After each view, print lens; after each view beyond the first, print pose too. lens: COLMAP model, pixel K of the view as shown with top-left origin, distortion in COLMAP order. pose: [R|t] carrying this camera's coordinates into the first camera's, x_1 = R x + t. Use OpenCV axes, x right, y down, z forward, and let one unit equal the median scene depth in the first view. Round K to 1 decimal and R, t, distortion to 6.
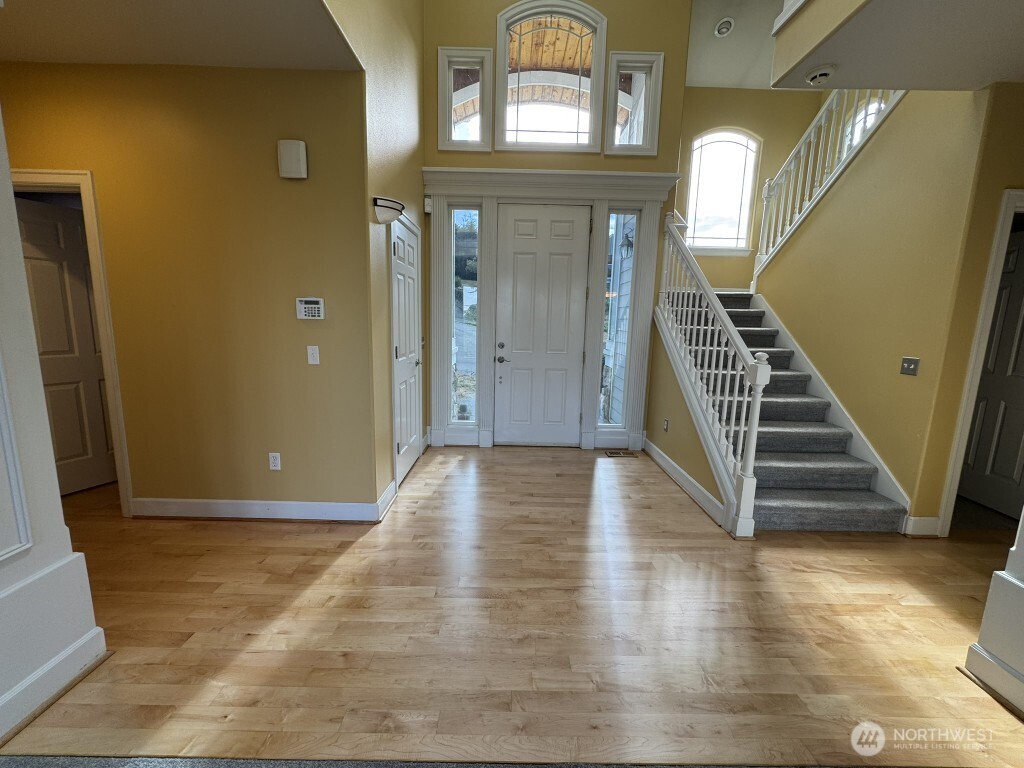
lens RADIAL K [[408.2, 0, 512.7], [0, 408.2, 381.8], [0, 0, 1]] dist [-0.002463, -0.000167]
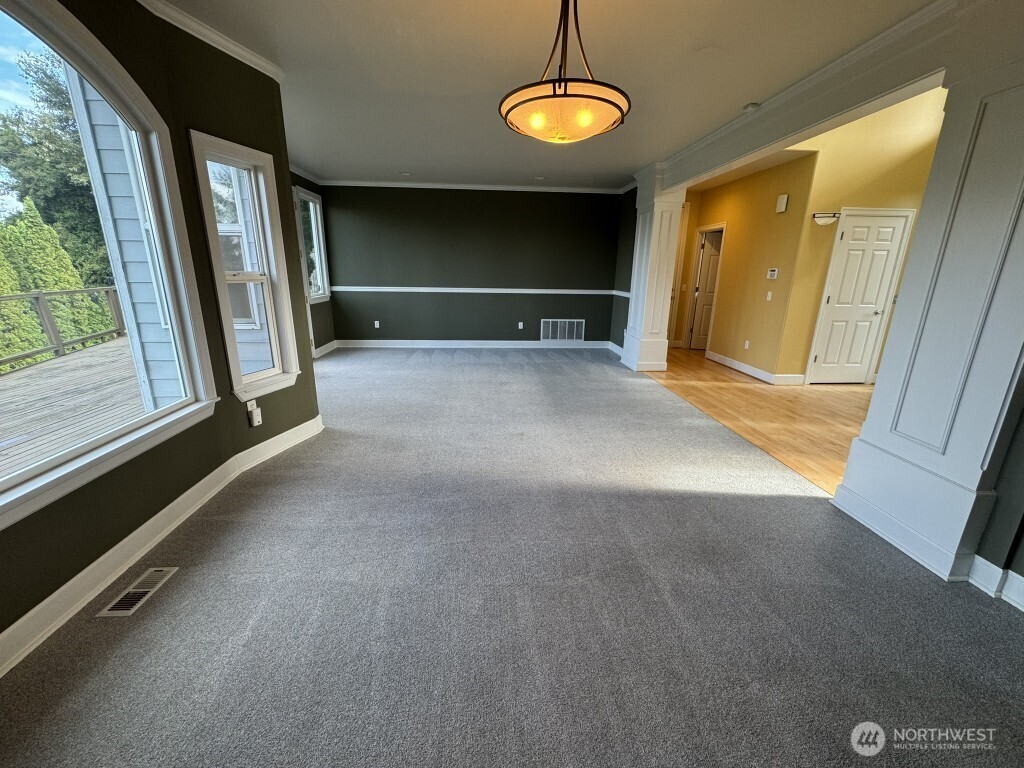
lens RADIAL K [[408.2, 0, 509.1], [0, 408.2, 386.1], [0, 0, 1]] dist [-0.002463, -0.000167]
pose [[0.060419, 0.249045, -0.966606, 1.626601], [-0.163488, 0.957766, 0.236548, 0.103945], [0.984694, 0.143736, 0.098583, -0.478409]]
